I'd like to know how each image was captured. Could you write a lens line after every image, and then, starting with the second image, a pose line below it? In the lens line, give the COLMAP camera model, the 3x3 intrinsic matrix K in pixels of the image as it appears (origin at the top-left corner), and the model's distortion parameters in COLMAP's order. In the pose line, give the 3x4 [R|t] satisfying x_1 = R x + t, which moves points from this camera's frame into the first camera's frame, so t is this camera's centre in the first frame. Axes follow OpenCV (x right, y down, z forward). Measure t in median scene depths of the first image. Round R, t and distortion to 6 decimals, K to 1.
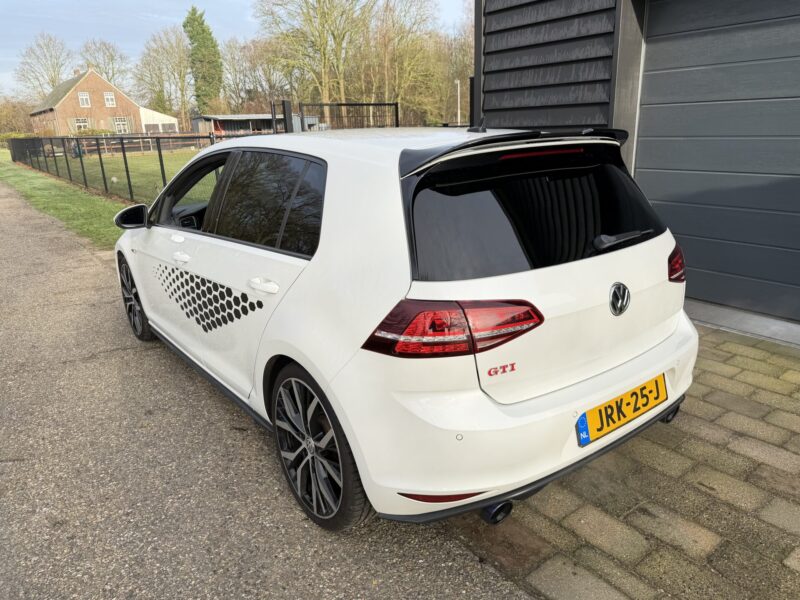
lens RADIAL K [[568.0, 0, 400.0], [0, 568.0, 300.0], [0, 0, 1]] dist [0.067193, -0.091030]
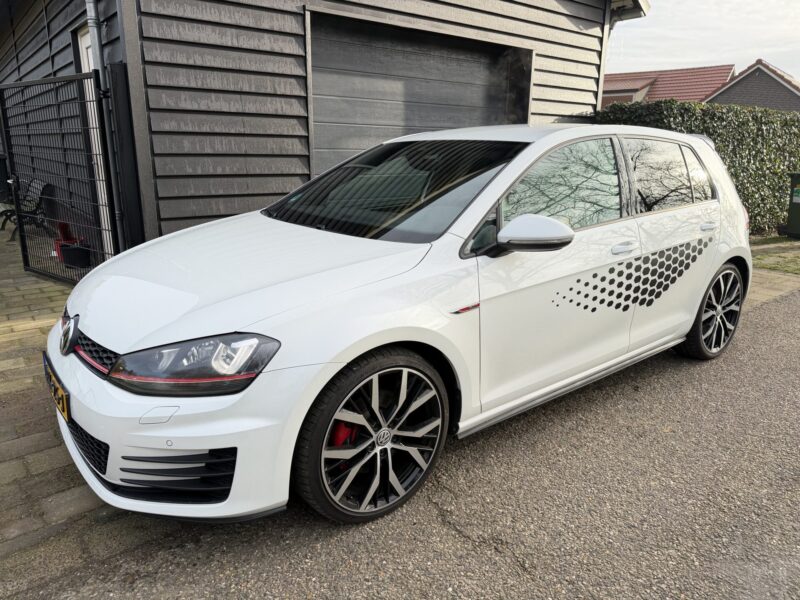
lens RADIAL K [[568.0, 0, 400.0], [0, 568.0, 300.0], [0, 0, 1]] dist [0.067193, -0.091030]
pose [[-0.022633, -0.225146, 0.974062, -0.853531], [0.283771, 0.932792, 0.222200, -0.201542], [-0.958625, 0.281439, 0.042778, 0.874383]]
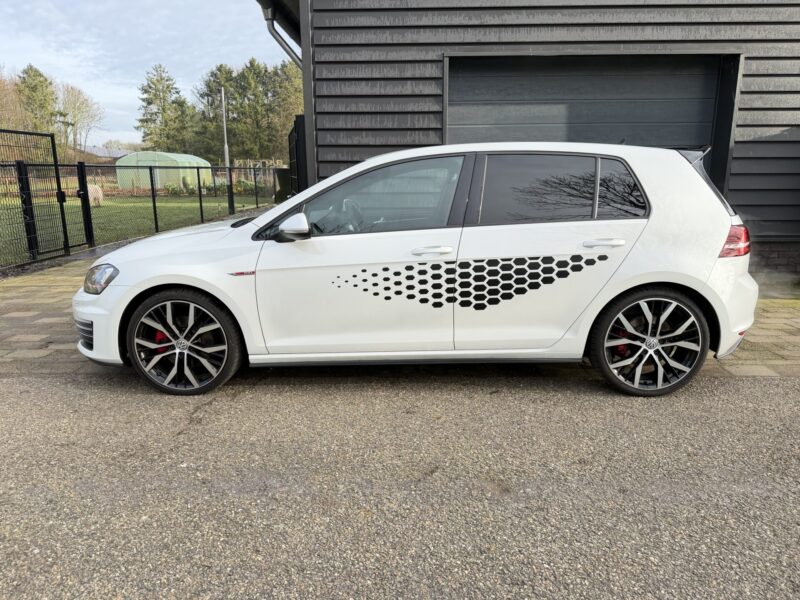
lens RADIAL K [[557.4, 0, 403.8], [0, 557.4, 312.6], [0, 0, 1]] dist [0.077757, -0.088726]
pose [[0.622210, -0.156392, 0.767070, -0.804741], [0.213485, 0.976602, 0.025942, -0.000212], [-0.753179, 0.147617, 0.641038, 0.255024]]
